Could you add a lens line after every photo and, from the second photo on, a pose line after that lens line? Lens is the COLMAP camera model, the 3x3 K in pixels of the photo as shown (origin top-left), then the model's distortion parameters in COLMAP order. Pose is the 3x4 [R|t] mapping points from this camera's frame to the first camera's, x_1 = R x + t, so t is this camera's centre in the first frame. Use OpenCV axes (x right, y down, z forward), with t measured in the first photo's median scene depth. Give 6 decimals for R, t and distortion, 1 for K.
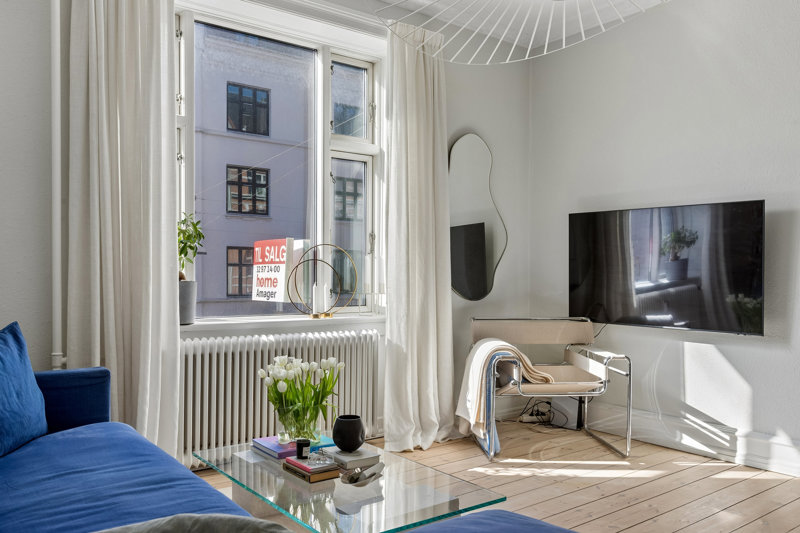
lens RADIAL K [[645.6, 0, 398.3], [0, 645.6, 288.3], [0, 0, 1]] dist [-0.003784, 0.002205]
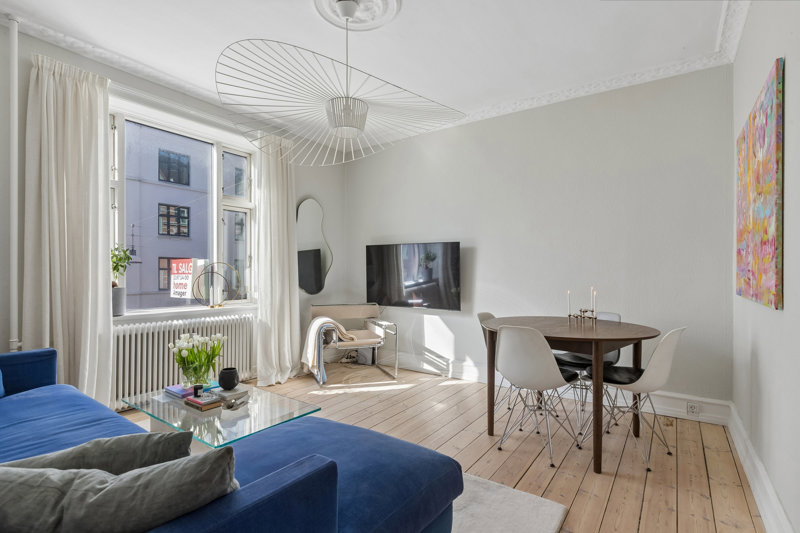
lens RADIAL K [[389.6, 0, 402.2], [0, 389.6, 271.3], [0, 0, 1]] dist [-0.000663, -0.000760]
pose [[0.959369, -0.005761, 0.282096, 0.058174], [0.010706, 0.999815, -0.015995, -0.027282], [-0.281951, 0.018365, 0.959253, -0.082862]]
